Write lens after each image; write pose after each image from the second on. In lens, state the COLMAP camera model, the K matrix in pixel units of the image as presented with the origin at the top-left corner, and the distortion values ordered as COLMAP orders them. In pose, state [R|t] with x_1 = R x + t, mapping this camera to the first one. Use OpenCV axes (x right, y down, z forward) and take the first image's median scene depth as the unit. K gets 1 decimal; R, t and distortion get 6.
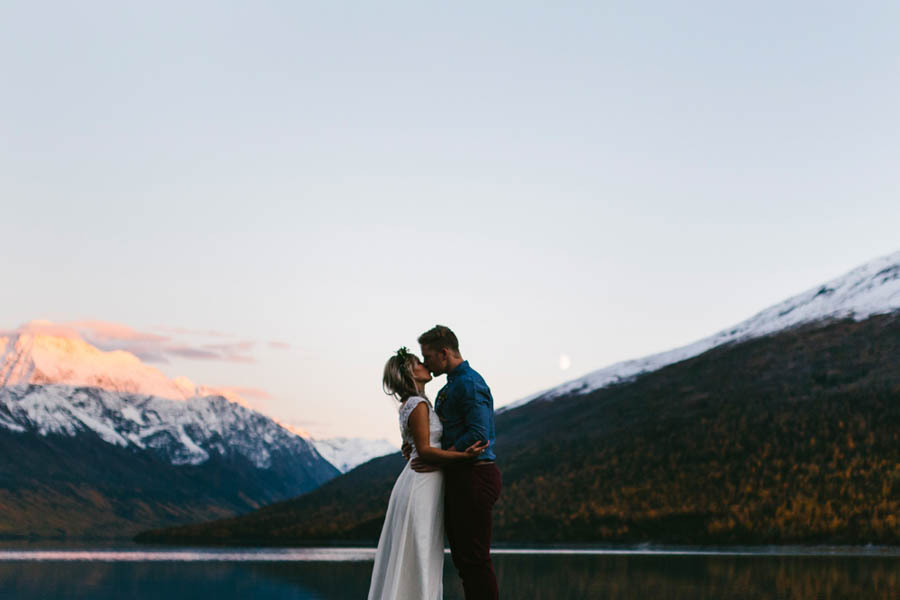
lens RADIAL K [[862.1, 0, 450.0], [0, 862.1, 300.0], [0, 0, 1]] dist [0.006110, 0.002410]
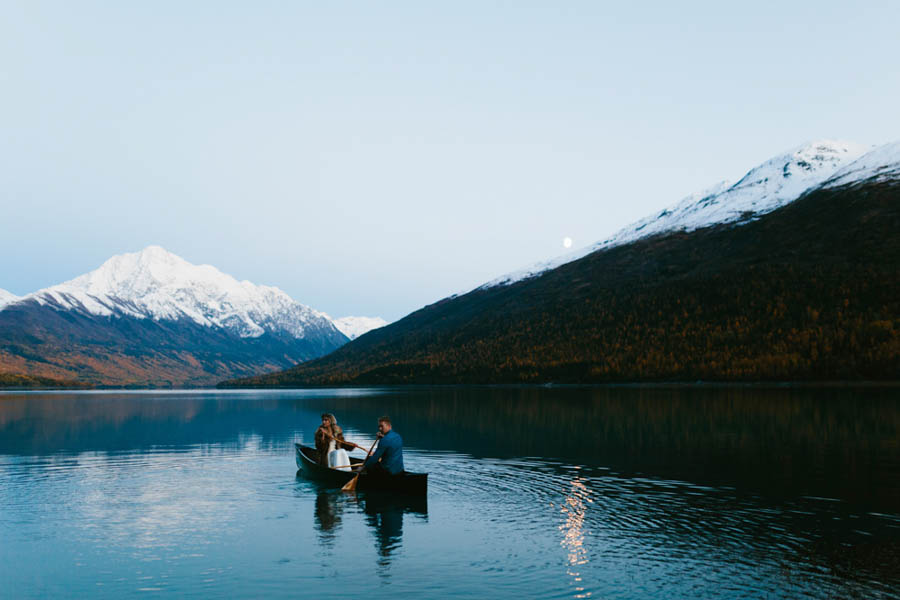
lens RADIAL K [[862.1, 0, 450.0], [0, 862.1, 300.0], [0, 0, 1]] dist [0.006110, 0.002410]
pose [[0.996859, -0.025289, 0.075052, -0.062936], [0.016228, 0.992766, 0.118964, -0.048554], [-0.077517, -0.117372, 0.990058, -0.511685]]
